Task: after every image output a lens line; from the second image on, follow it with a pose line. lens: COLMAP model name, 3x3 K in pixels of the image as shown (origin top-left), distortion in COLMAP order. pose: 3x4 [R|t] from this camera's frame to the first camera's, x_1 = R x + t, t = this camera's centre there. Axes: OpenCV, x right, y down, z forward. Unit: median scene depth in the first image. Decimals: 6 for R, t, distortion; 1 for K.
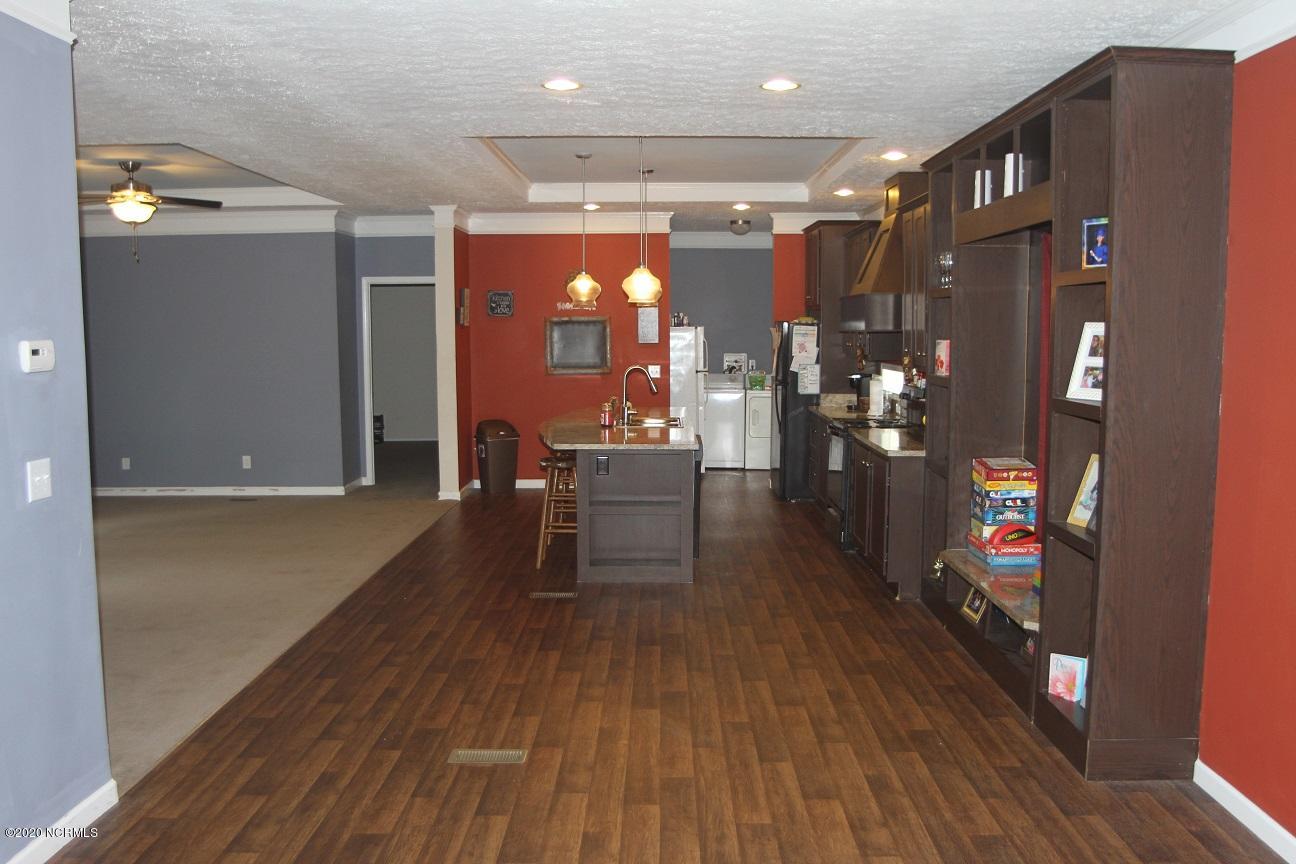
lens RADIAL K [[1163.6, 0, 648.8], [0, 1163.6, 459.2], [0, 0, 1]] dist [-0.085948, 0.010037]
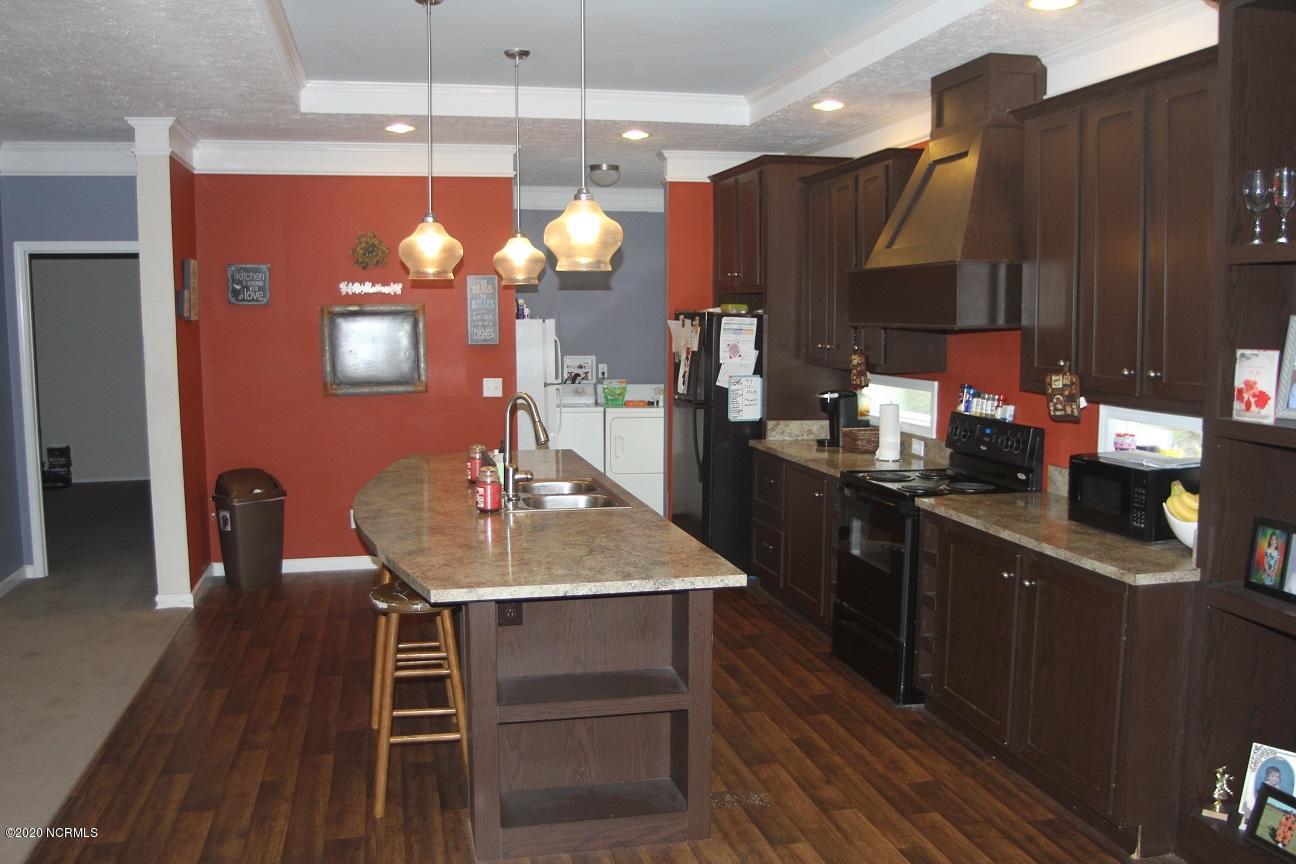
lens RADIAL K [[1163.6, 0, 648.8], [0, 1163.6, 459.2], [0, 0, 1]] dist [-0.085948, 0.010037]
pose [[0.973015, -0.030412, 0.228729, -0.066417], [0.028631, 0.999528, 0.011103, -0.042963], [-0.228959, -0.004255, 0.973427, 0.366884]]
